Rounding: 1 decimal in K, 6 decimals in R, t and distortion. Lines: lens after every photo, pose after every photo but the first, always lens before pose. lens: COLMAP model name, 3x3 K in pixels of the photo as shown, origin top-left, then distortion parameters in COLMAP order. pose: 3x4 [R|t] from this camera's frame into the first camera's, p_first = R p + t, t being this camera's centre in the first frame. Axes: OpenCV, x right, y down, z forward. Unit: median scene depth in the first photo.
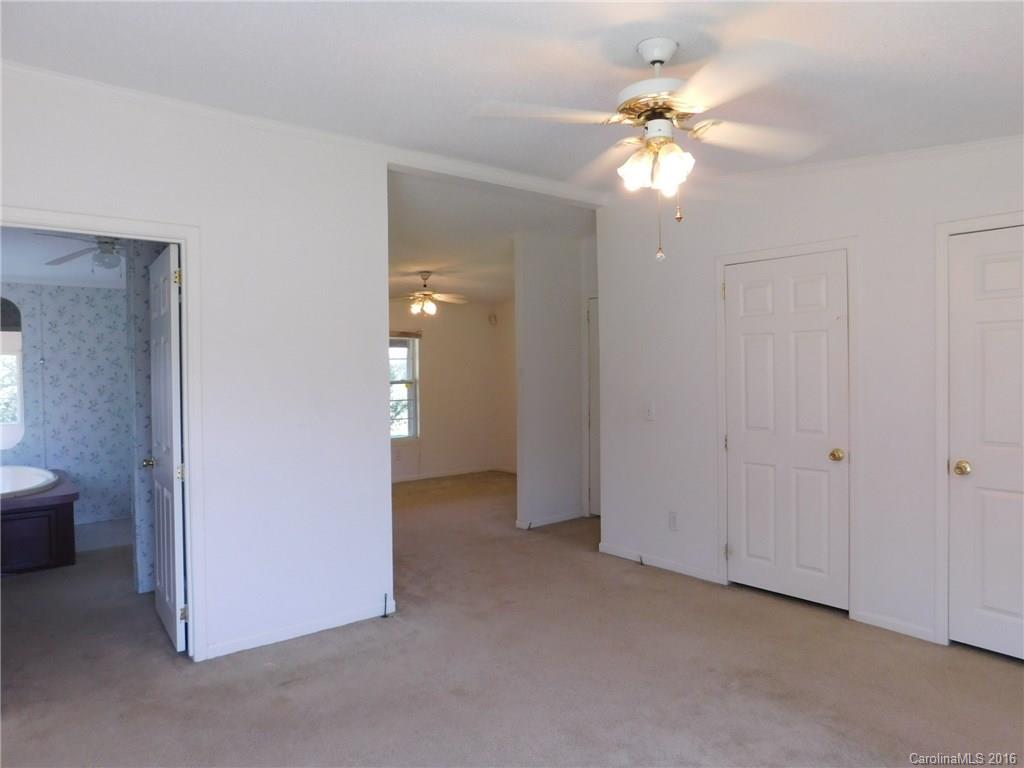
lens RADIAL K [[678.2, 0, 512.4], [0, 678.2, 379.0], [0, 0, 1]] dist [-0.066685, 0.049151]
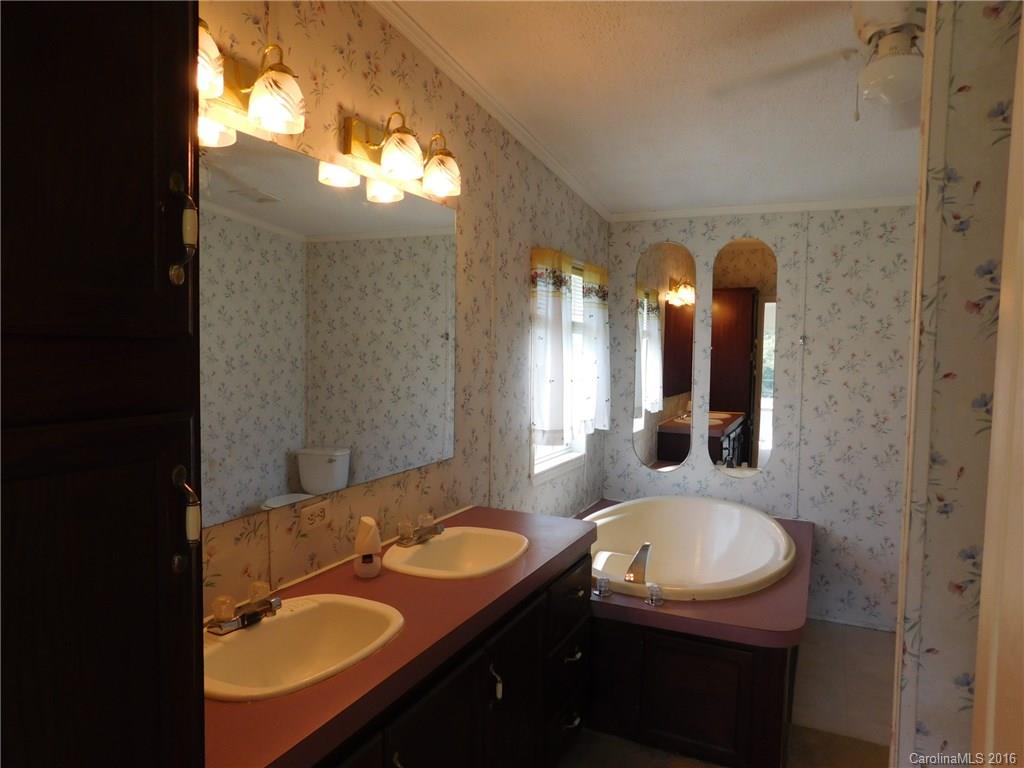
lens RADIAL K [[678.2, 0, 512.4], [0, 678.2, 379.0], [0, 0, 1]] dist [-0.066685, 0.049151]
pose [[0.425853, 0.067999, -0.902233, -0.270160], [-0.042690, 0.997571, 0.055035, -0.013689], [0.903785, 0.015079, 0.427722, 0.500783]]
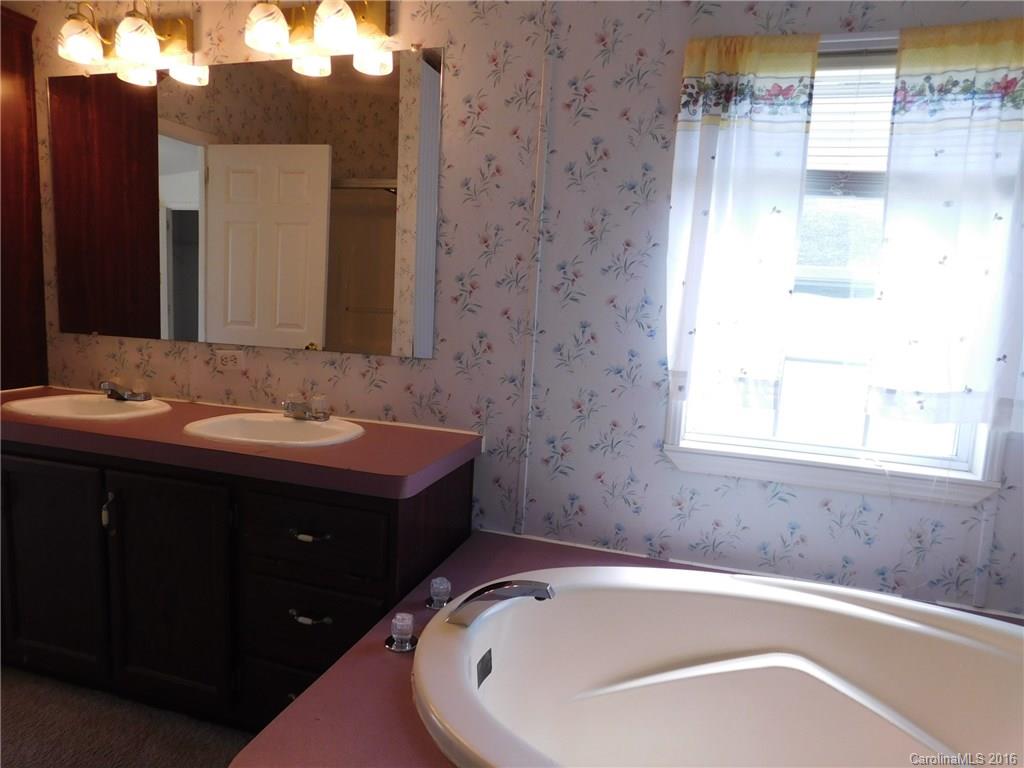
lens RADIAL K [[678.2, 0, 512.4], [0, 678.2, 379.0], [0, 0, 1]] dist [-0.066685, 0.049151]
pose [[-0.835429, 0.042215, -0.547975, -0.591497], [-0.045774, 0.988237, 0.145917, 0.028481], [0.547690, 0.146986, -0.823669, 1.116327]]
